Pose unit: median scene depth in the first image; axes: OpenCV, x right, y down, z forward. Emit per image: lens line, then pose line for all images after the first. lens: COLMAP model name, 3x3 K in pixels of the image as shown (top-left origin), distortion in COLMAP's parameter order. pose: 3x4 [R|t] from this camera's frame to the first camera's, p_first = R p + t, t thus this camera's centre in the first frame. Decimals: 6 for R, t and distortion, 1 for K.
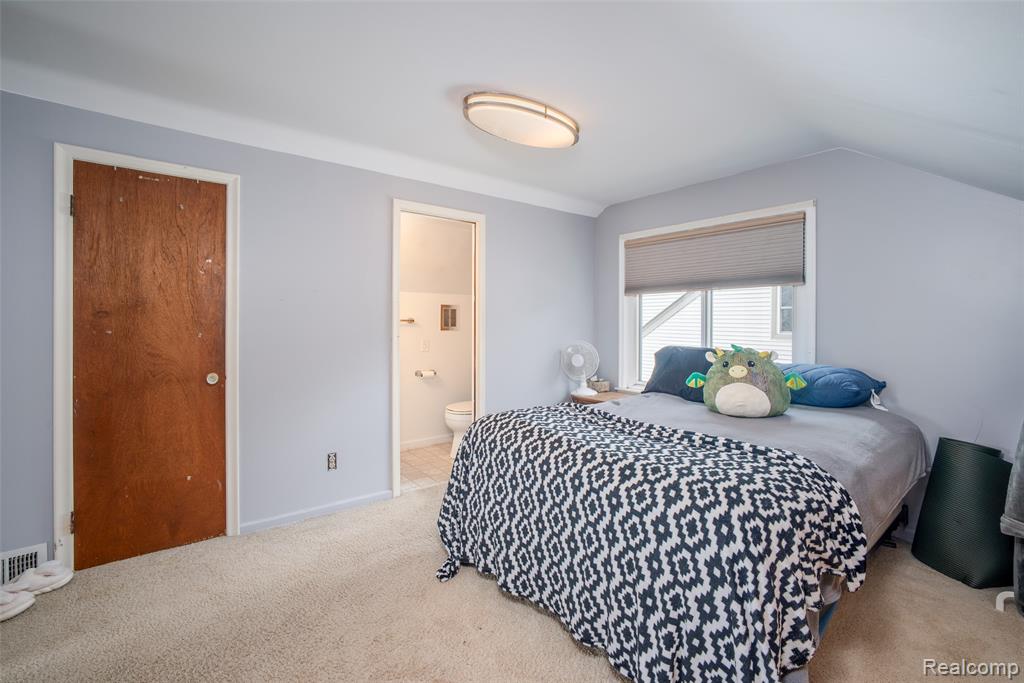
lens RADIAL K [[439.8, 0, 514.4], [0, 439.8, 314.3], [0, 0, 1]] dist [-0.020976, 0.000198]
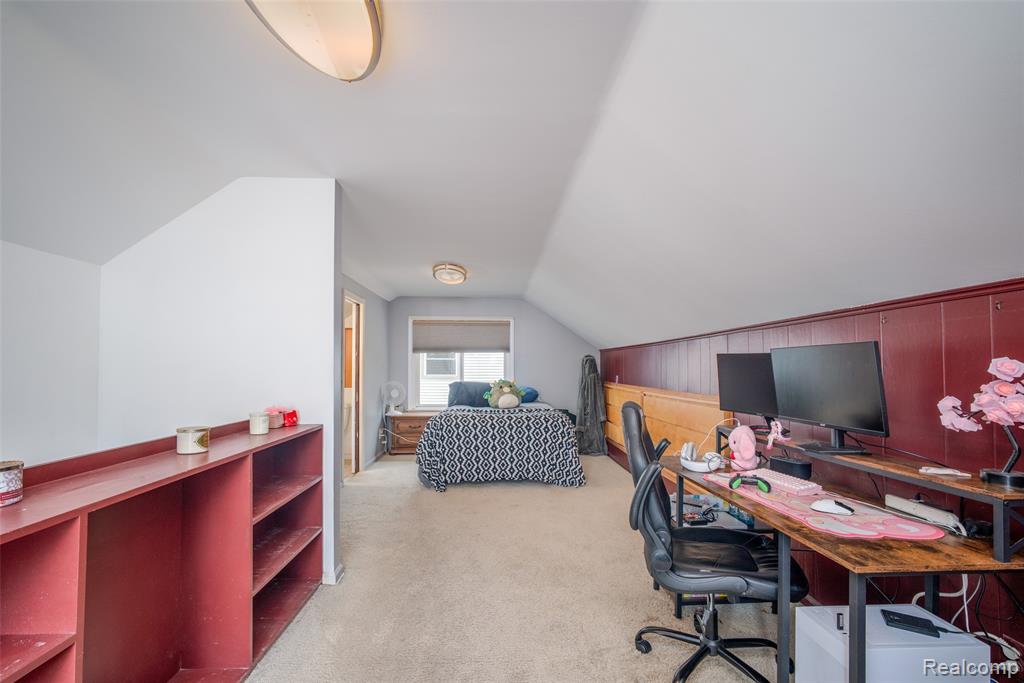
lens RADIAL K [[436.9, 0, 512.6], [0, 436.9, 346.5], [0, 0, 1]] dist [-0.020222, 0.000526]
pose [[0.577861, 0.035870, 0.815347, -1.295891], [-0.010341, 0.999275, -0.036632, -0.017587], [-0.816070, 0.012737, 0.577813, -0.381079]]
